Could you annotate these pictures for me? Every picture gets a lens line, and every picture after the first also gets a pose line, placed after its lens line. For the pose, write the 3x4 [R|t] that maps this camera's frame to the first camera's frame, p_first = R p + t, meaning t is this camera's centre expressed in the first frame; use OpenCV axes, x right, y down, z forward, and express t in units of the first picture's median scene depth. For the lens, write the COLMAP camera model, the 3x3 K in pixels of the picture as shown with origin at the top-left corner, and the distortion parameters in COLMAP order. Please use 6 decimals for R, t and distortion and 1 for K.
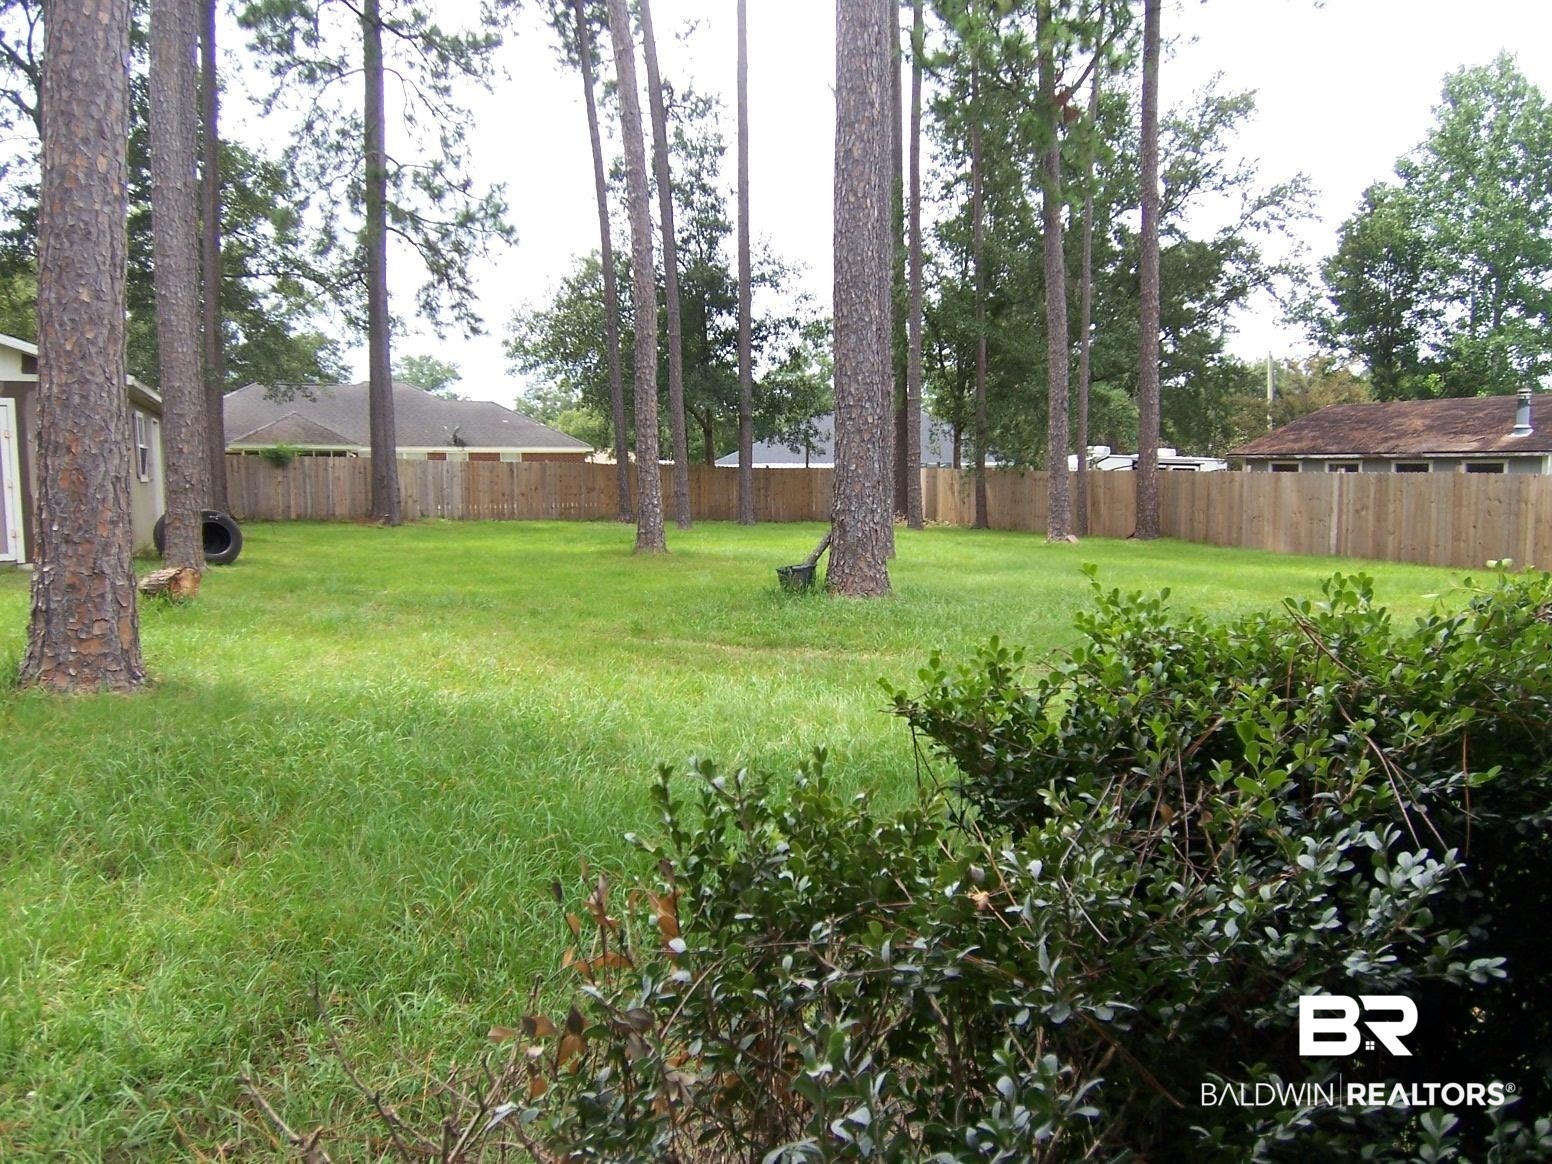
lens RADIAL K [[1027.1, 0, 776.0], [0, 1027.1, 582.0], [0, 0, 1]] dist [-0.036761, -0.018073]
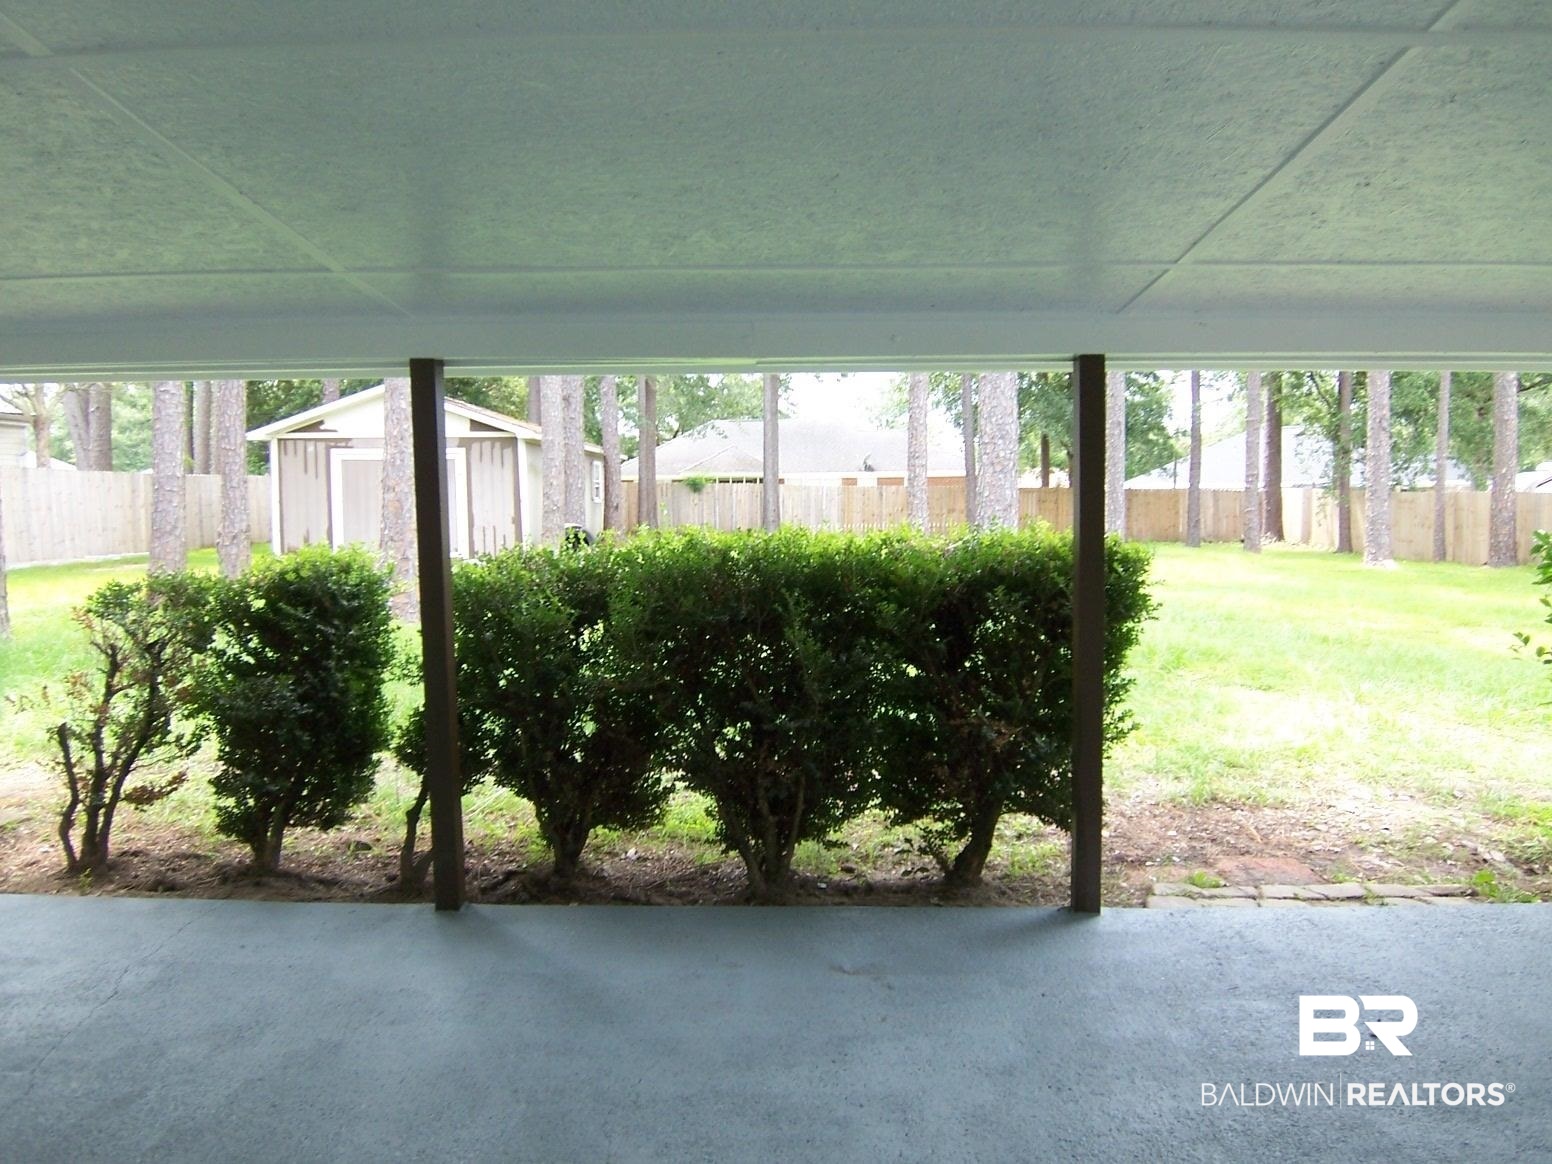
lens RADIAL K [[1027.1, 0, 776.0], [0, 1027.1, 582.0], [0, 0, 1]] dist [-0.036761, -0.018073]
pose [[0.899410, 0.030984, -0.436007, 0.096967], [-0.039855, 0.999143, -0.011212, 0.004284], [0.435286, 0.027461, 0.899873, -0.049946]]
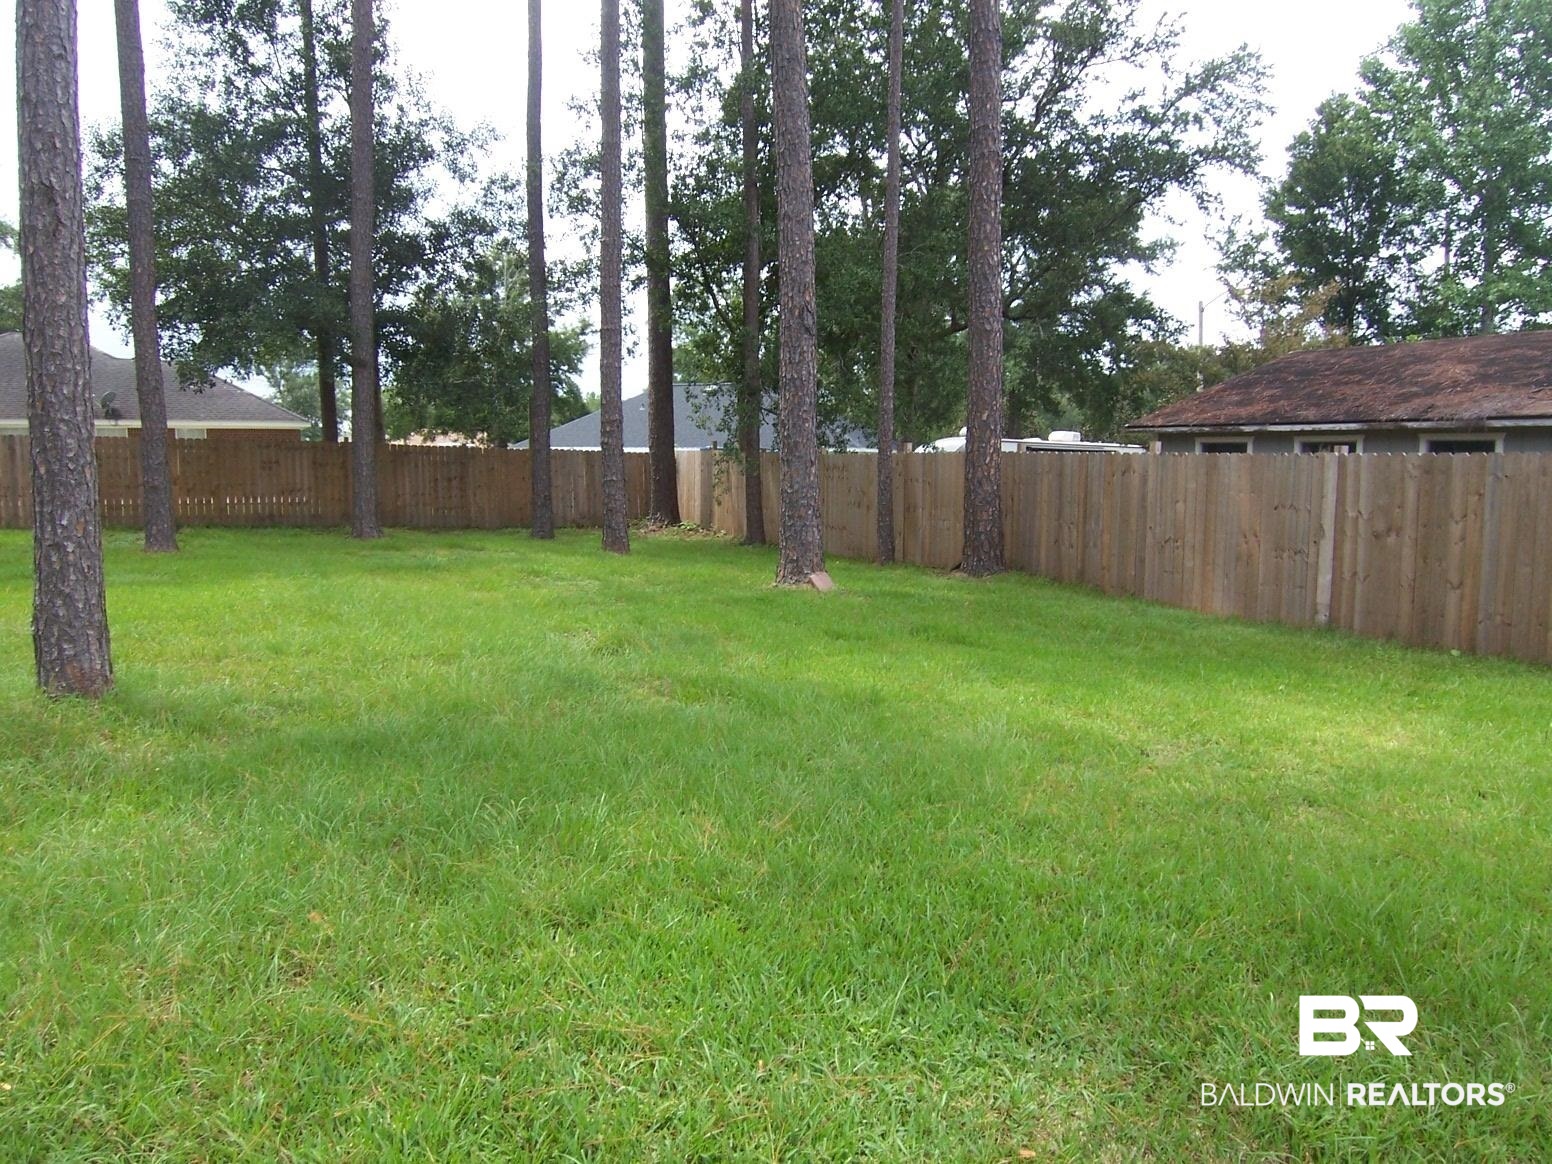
lens RADIAL K [[1053.3, 0, 776.0], [0, 1053.3, 582.0], [0, 0, 1]] dist [-0.005804, -0.056418]
pose [[0.997647, 0.001882, 0.068537, 0.119477], [-0.002270, 0.999982, 0.005583, -0.023006], [-0.068525, -0.005726, 0.997633, 0.243842]]
